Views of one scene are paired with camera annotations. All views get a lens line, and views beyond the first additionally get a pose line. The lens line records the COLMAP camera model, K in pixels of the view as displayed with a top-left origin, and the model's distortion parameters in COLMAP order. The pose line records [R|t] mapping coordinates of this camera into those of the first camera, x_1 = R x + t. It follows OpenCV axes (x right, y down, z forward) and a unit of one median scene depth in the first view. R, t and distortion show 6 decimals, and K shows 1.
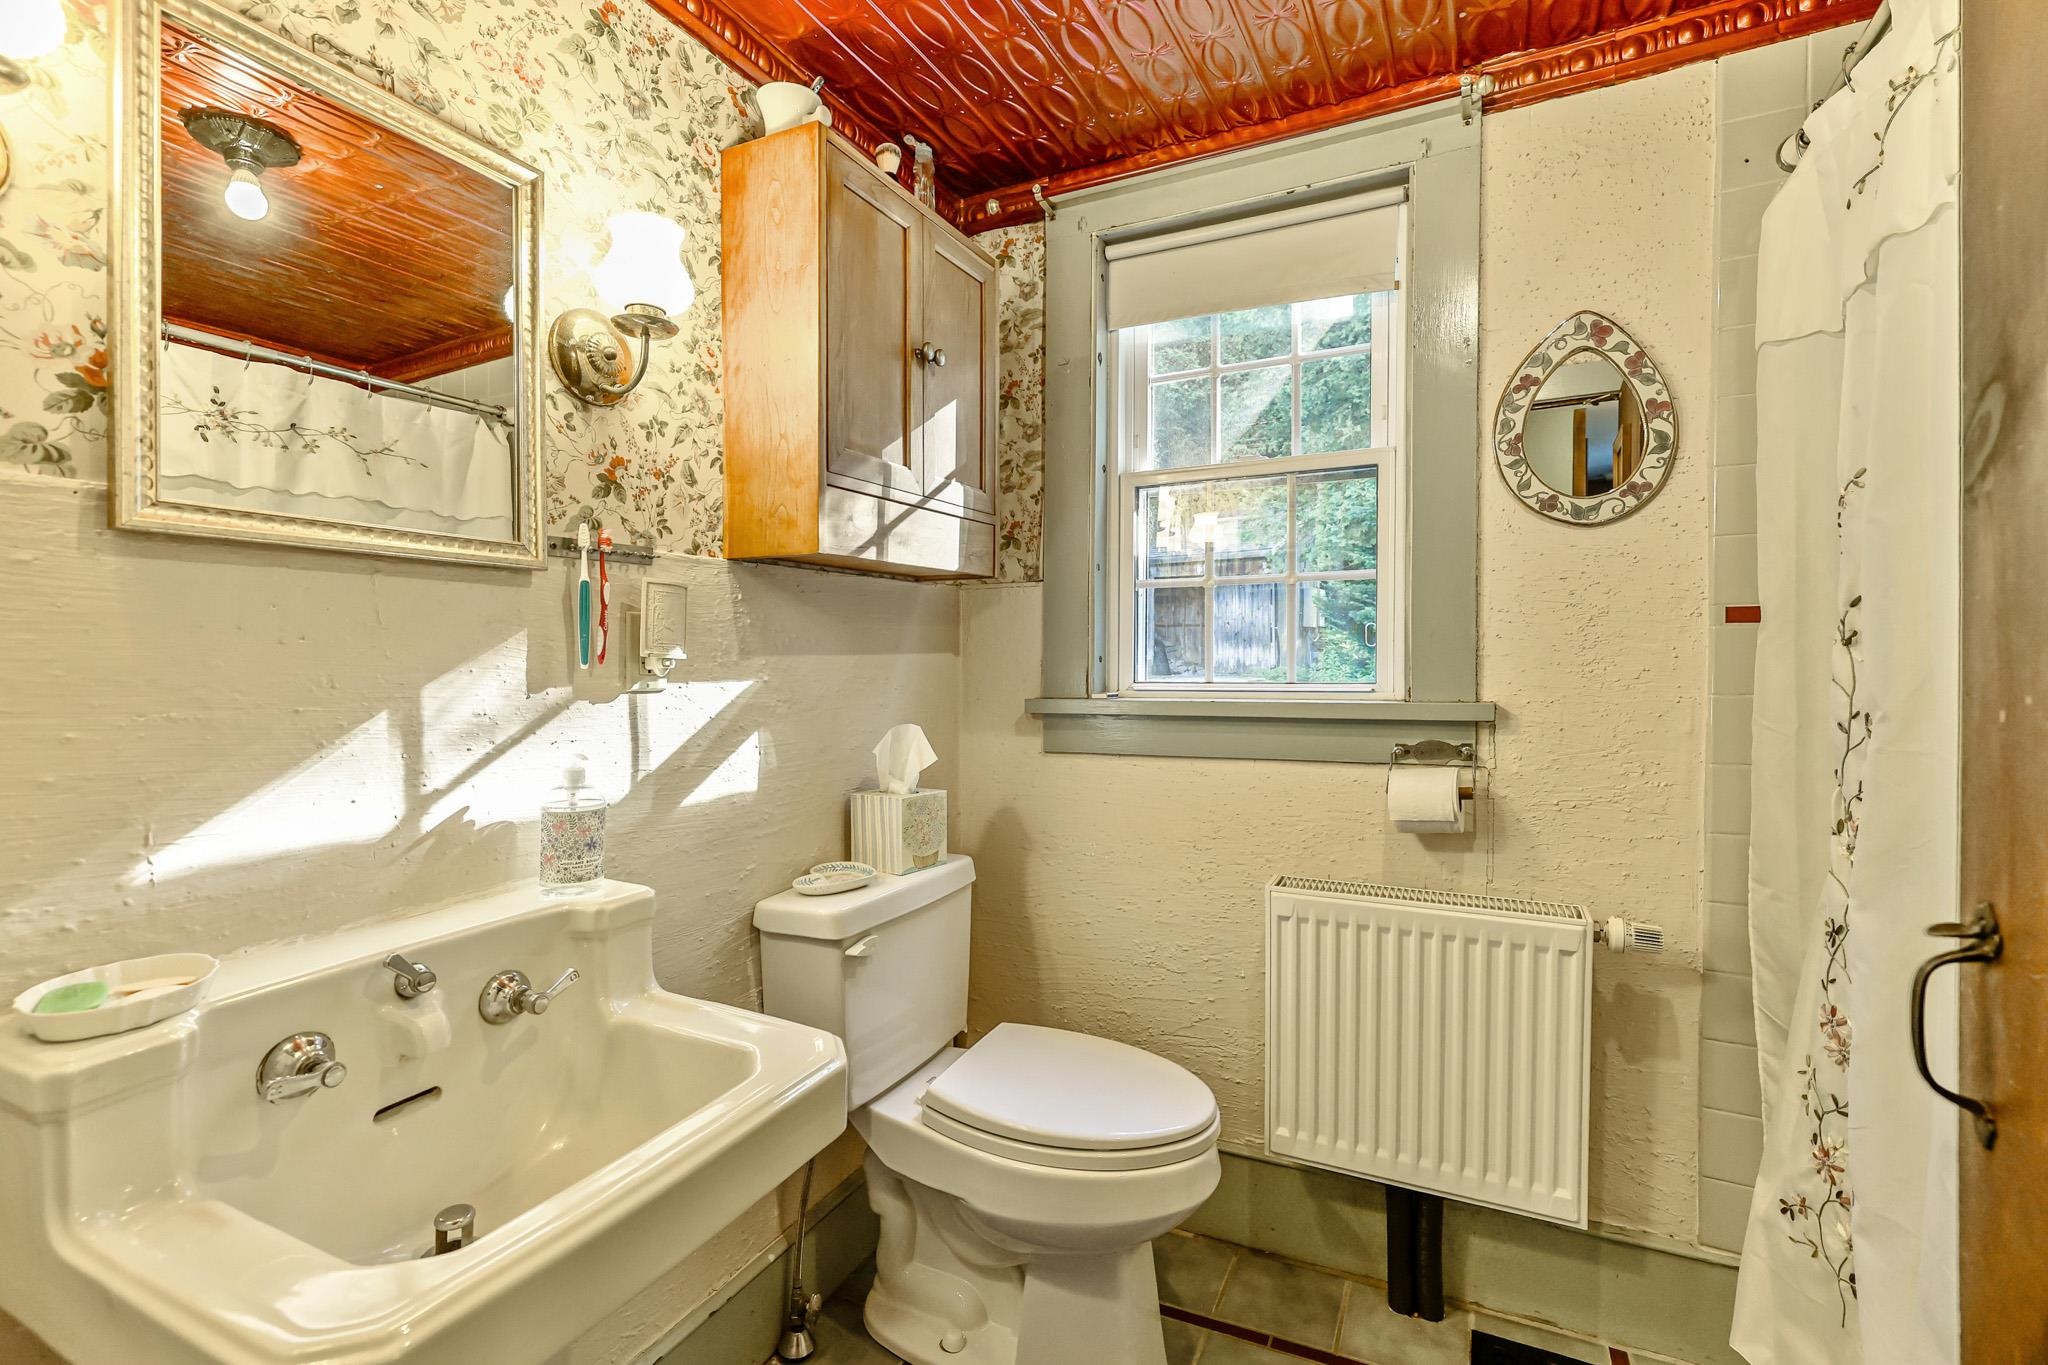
lens RADIAL K [[900.2, 0, 1081.2], [0, 900.2, 646.2], [0, 0, 1]] dist [0.009128, -0.000266]
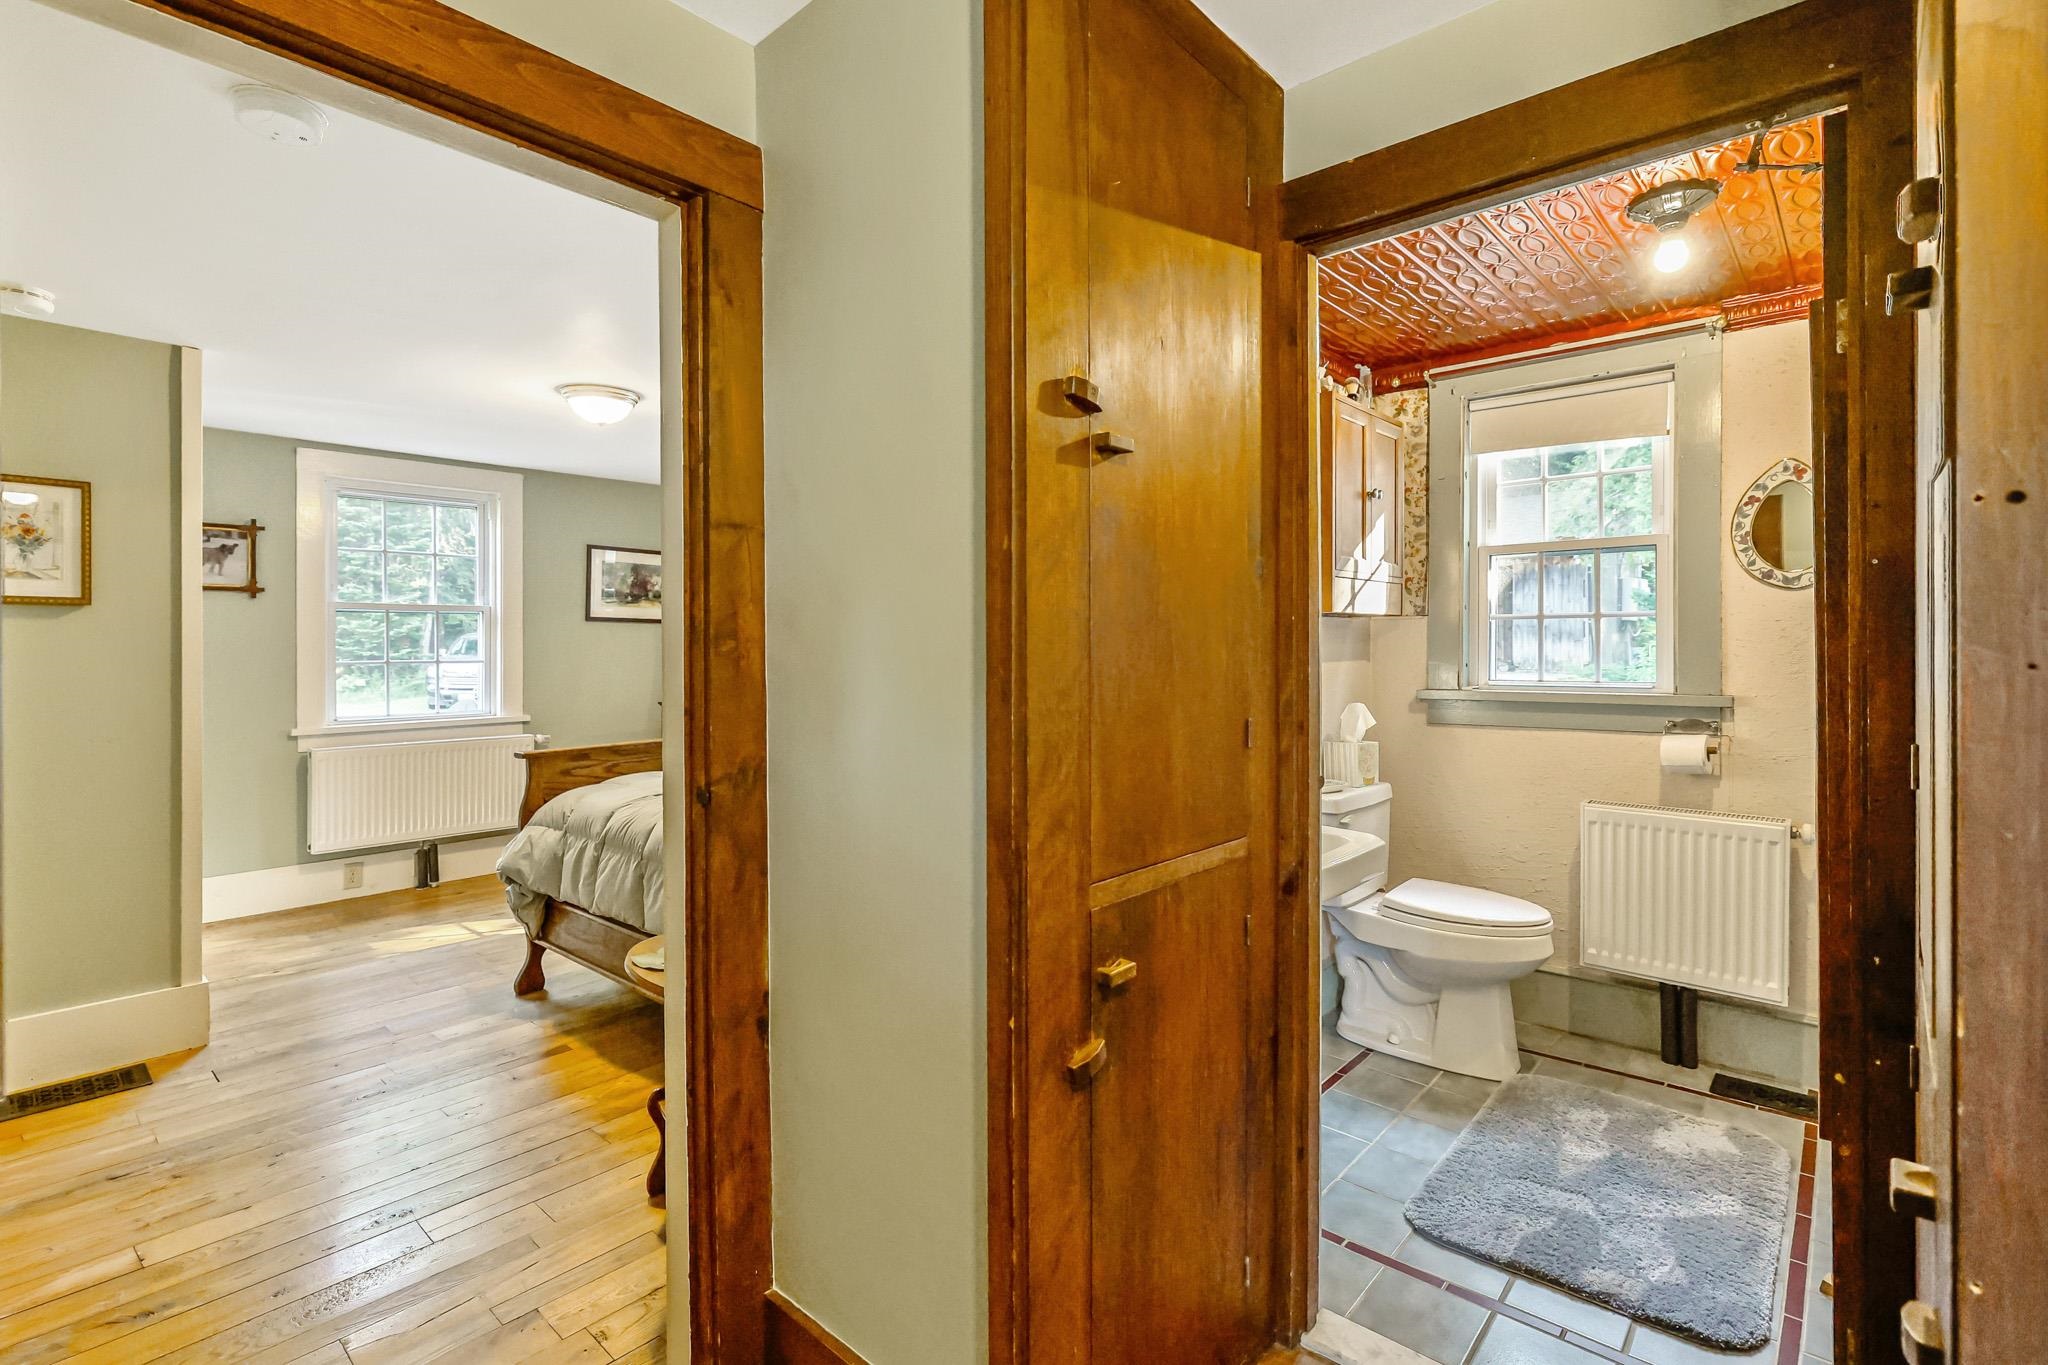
lens RADIAL K [[945.7, 0, 1128.7], [0, 945.7, 643.4], [0, 0, 1]] dist [-0.001008, -0.000157]
pose [[0.971139, 0.002158, -0.238504, -0.202281], [-0.000847, 0.999984, 0.005600, -0.042033], [0.238512, -0.005236, 0.971125, -0.958091]]
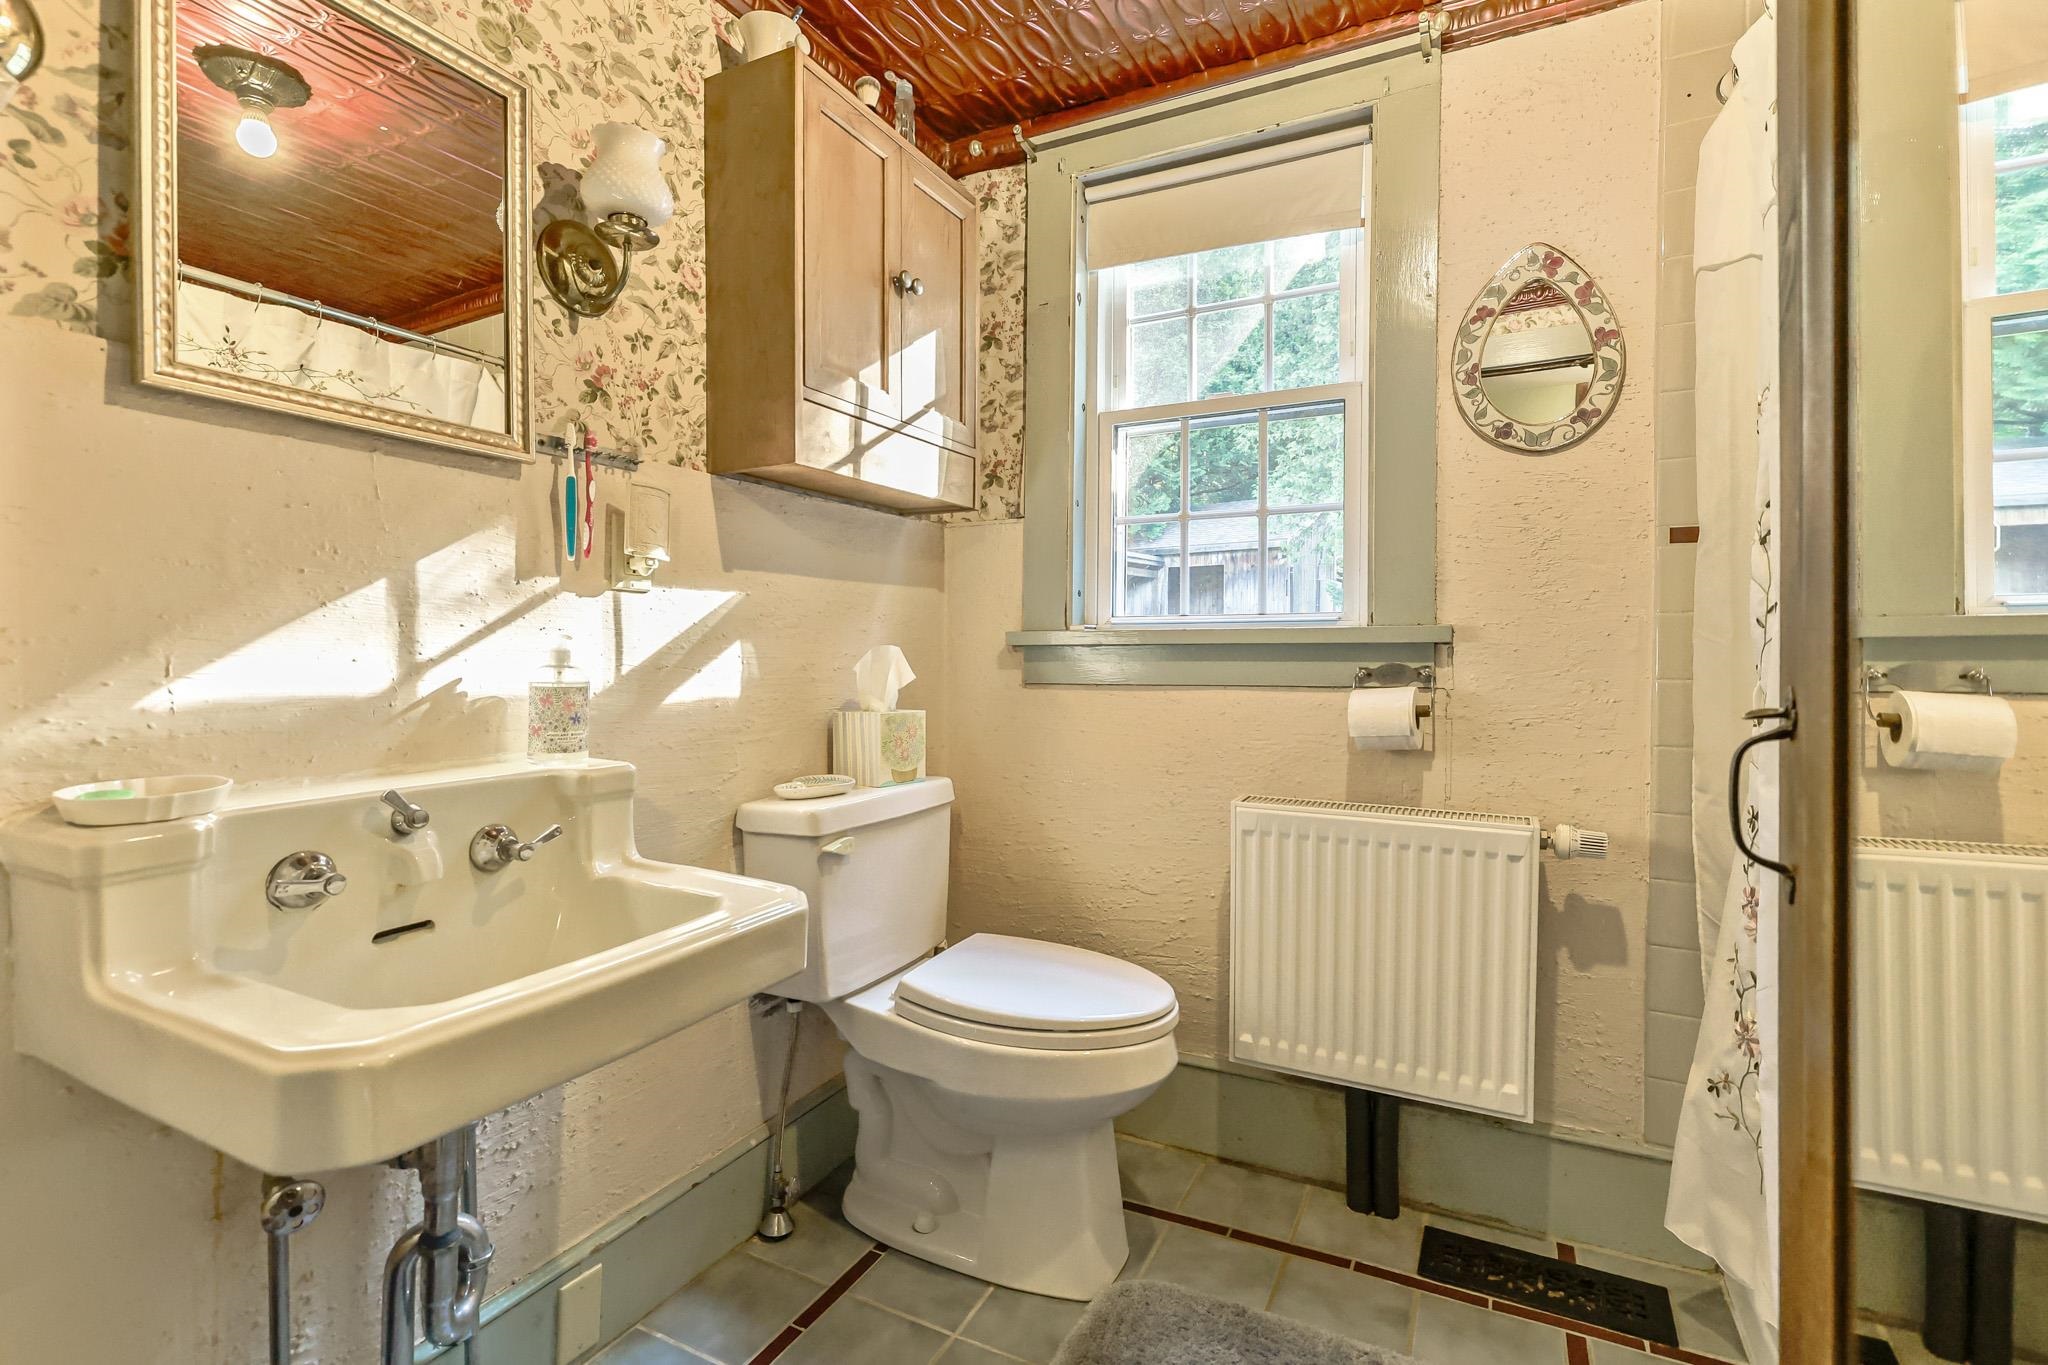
lens RADIAL K [[912.3, 0, 1092.1], [0, 912.3, 651.7], [0, 0, 1]] dist [0.002165, 0.001054]
pose [[0.999955, 0.007265, -0.006099, 0.053892], [-0.007197, 0.999913, 0.011096, 0.088053], [0.006179, -0.011052, 0.999920, -0.055186]]
